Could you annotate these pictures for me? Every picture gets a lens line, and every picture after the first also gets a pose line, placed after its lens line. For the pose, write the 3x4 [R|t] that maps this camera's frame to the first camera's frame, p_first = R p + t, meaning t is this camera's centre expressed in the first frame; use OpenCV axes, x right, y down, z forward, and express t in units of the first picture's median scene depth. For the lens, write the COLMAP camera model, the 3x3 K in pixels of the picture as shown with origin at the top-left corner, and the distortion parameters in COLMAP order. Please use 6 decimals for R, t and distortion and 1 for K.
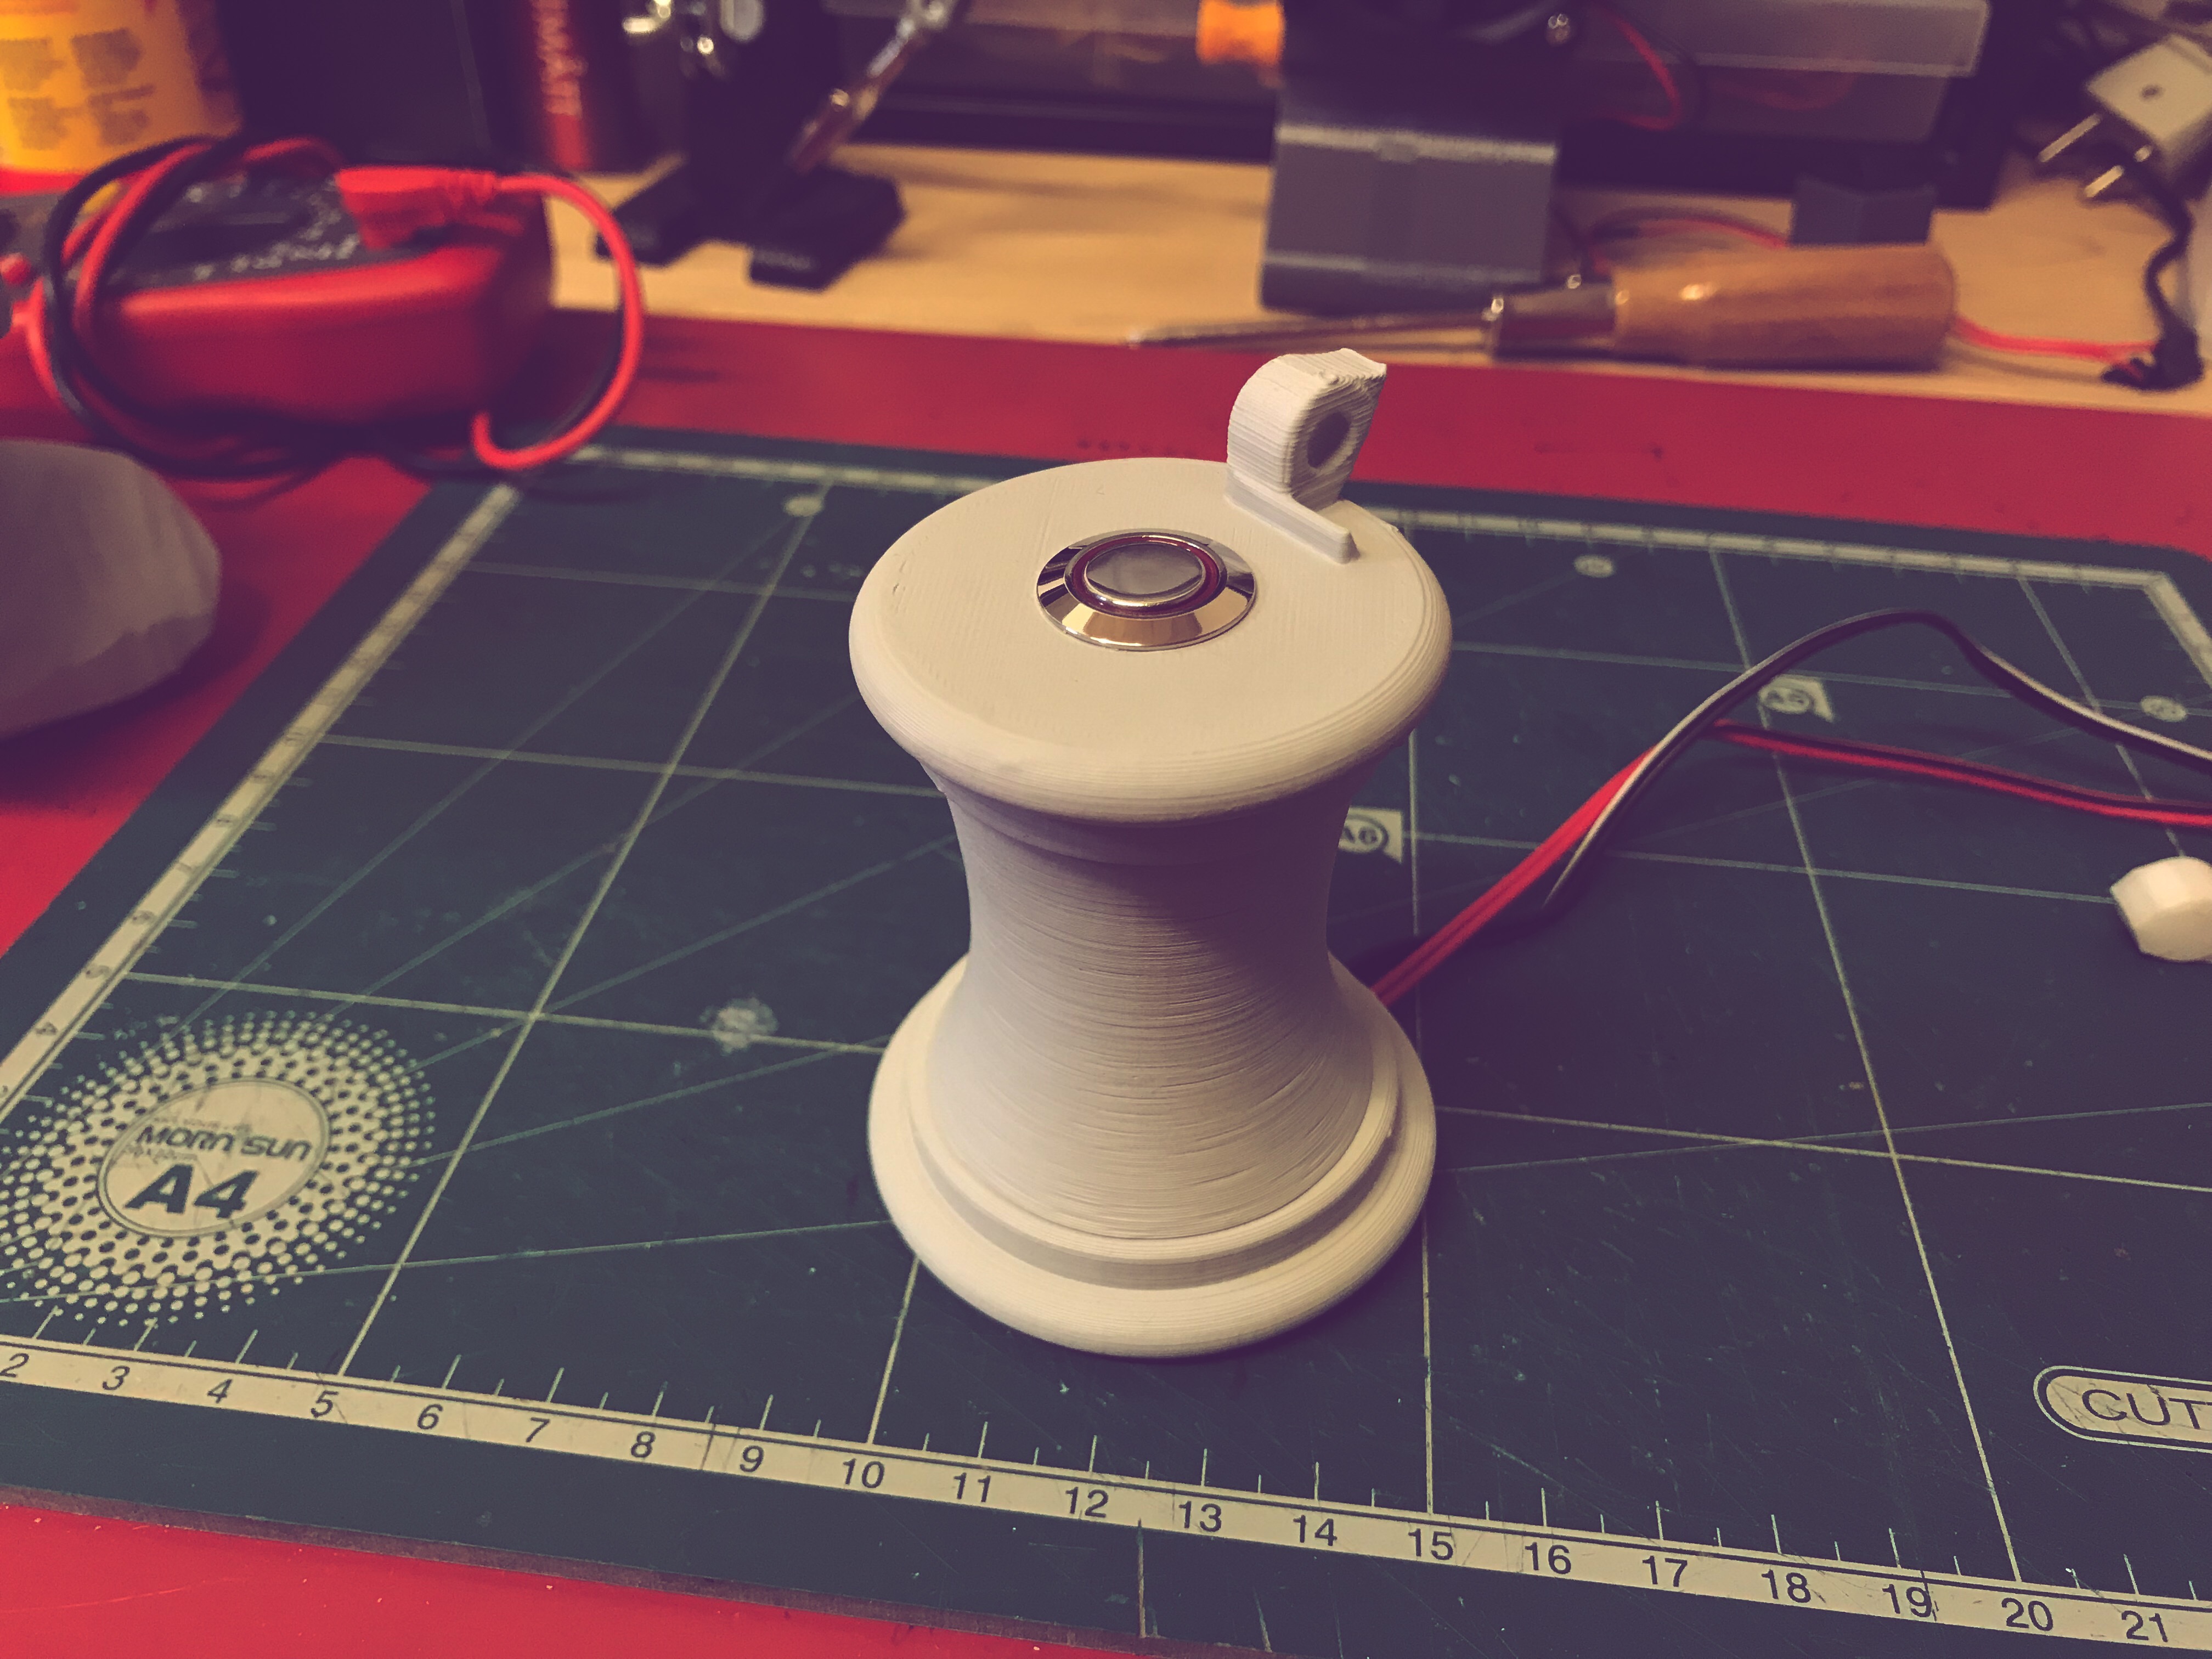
lens RADIAL K [[1883.7, 0, 1066.8], [0, 1883.7, 831.1], [0, 0, 1]] dist [-0.031975, 0.034226]
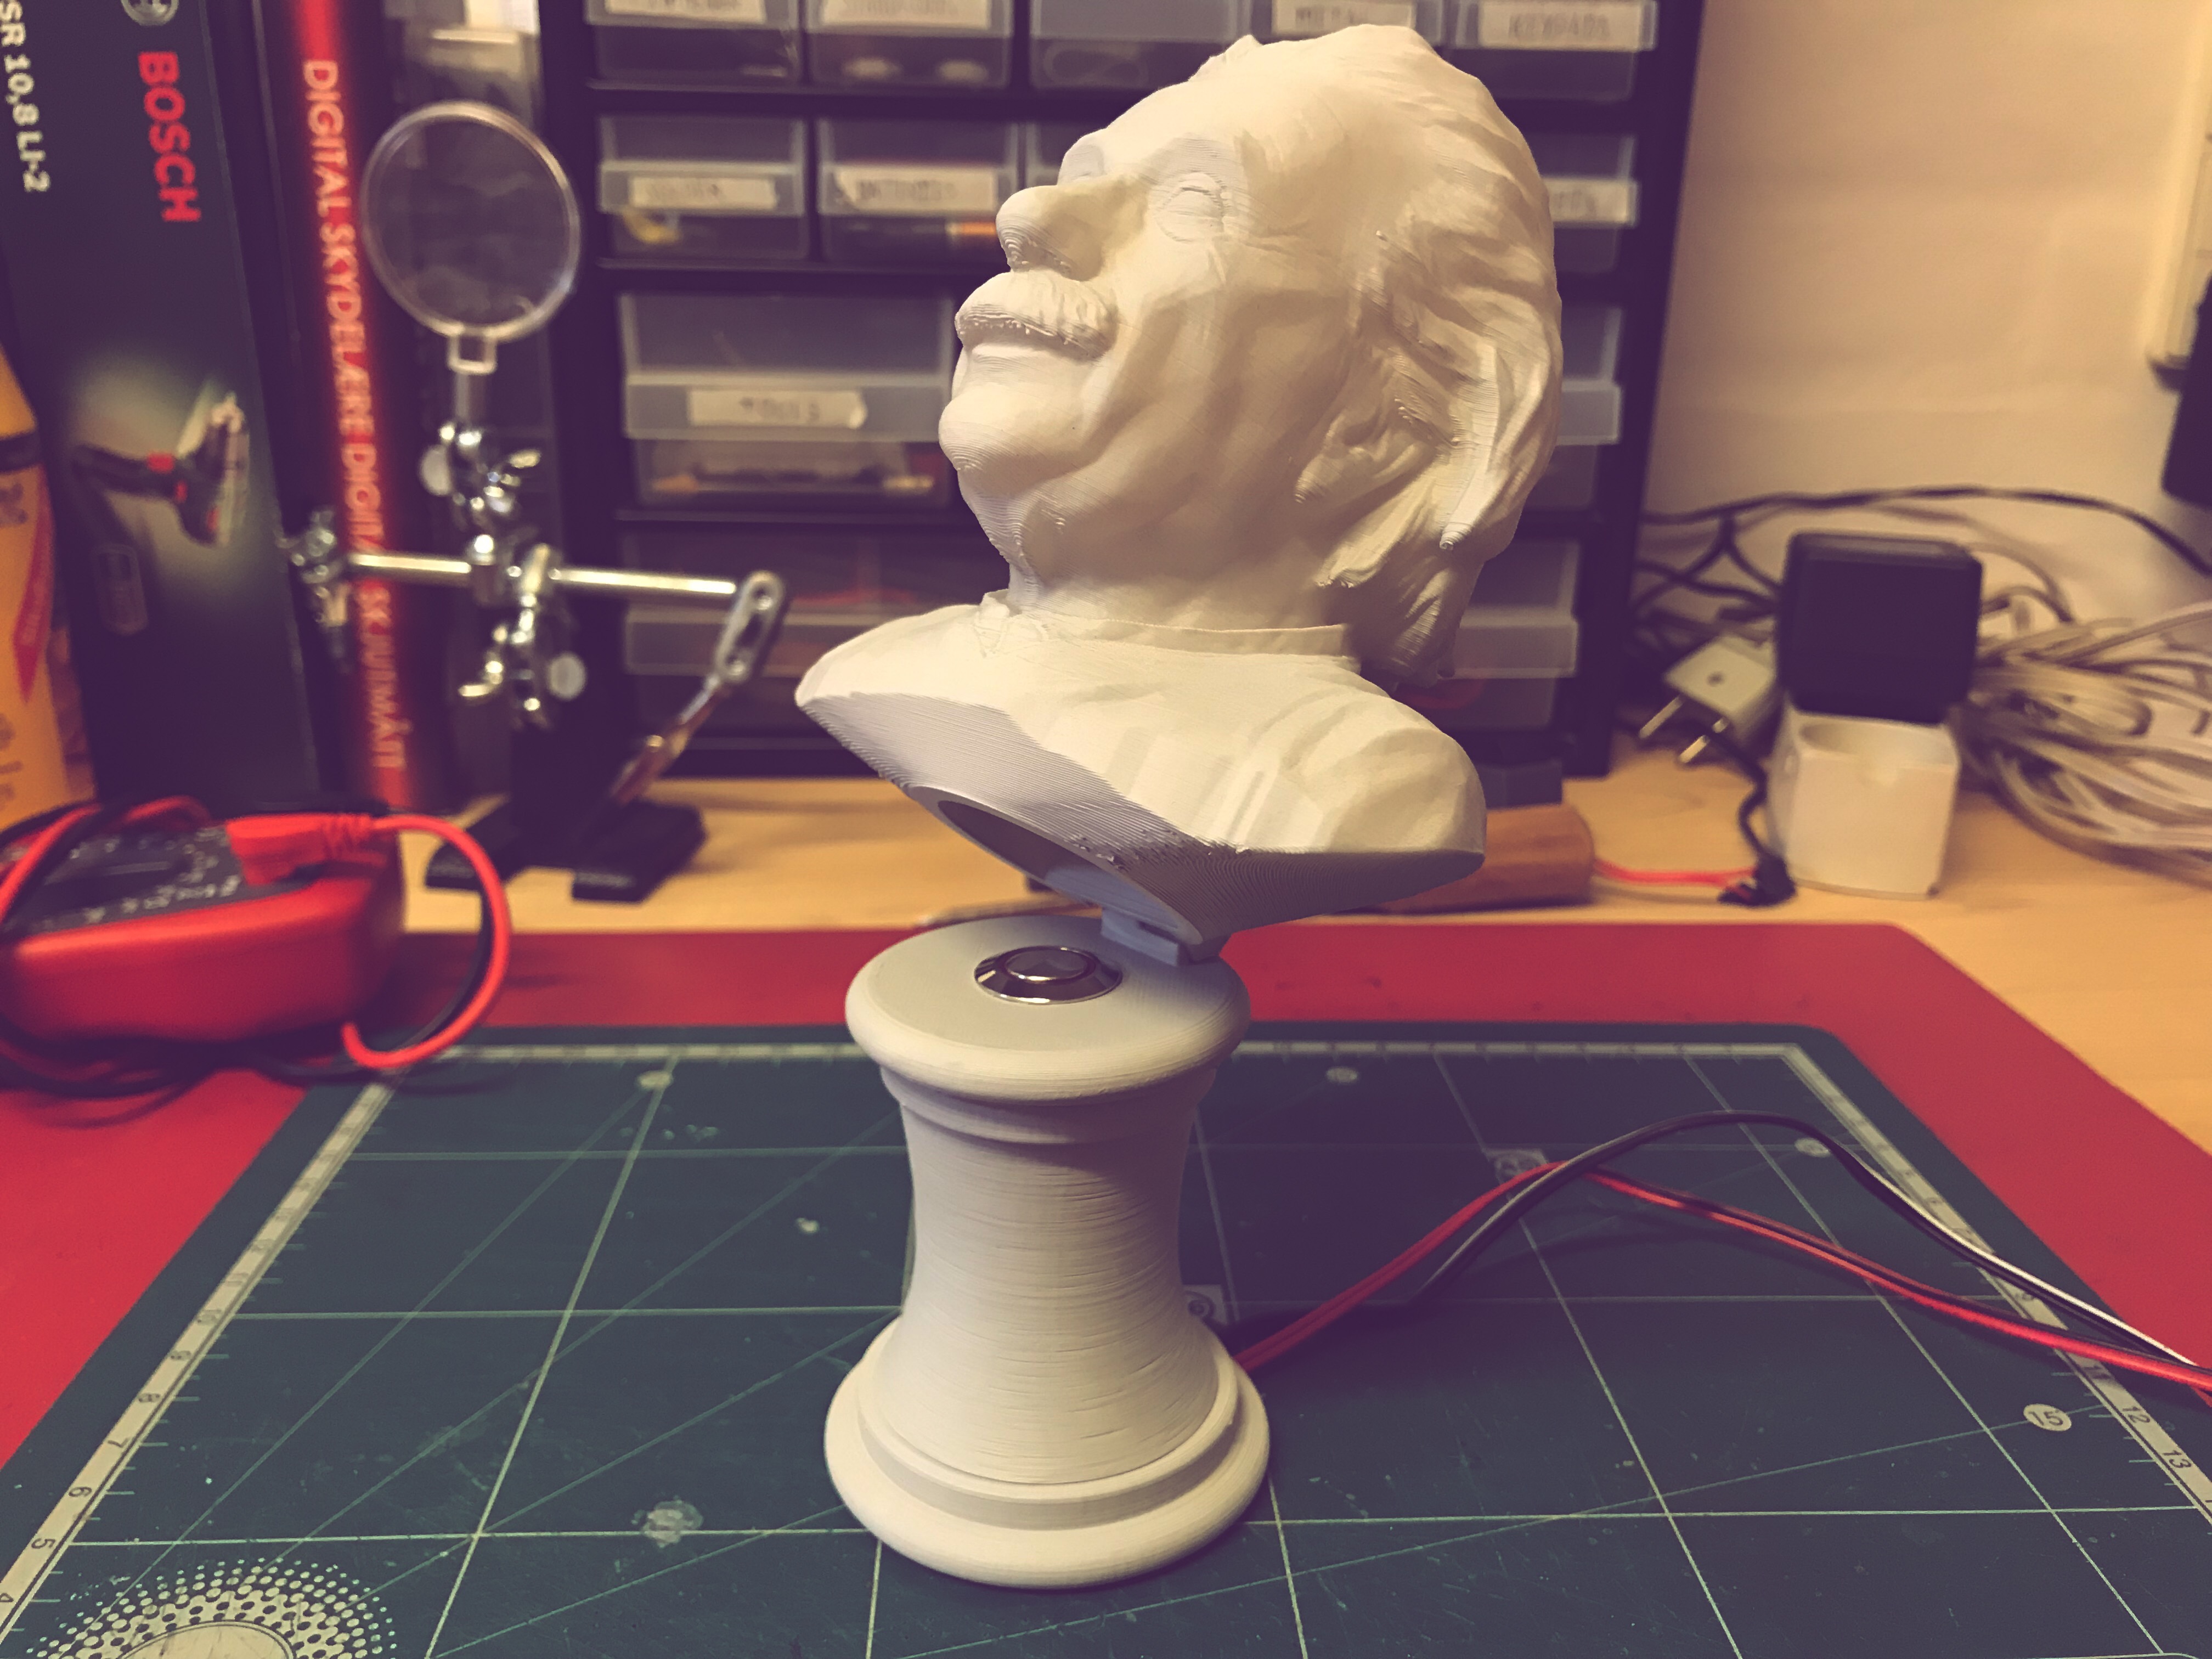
lens RADIAL K [[1883.7, 0, 1070.7], [0, 1883.7, 834.3], [0, 0, 1]] dist [-0.031975, 0.034226]
pose [[0.986395, -0.060618, 0.152806, -0.065751], [0.105105, 0.947275, -0.302693, 0.060653], [-0.126401, 0.314635, 0.940759, -0.153376]]
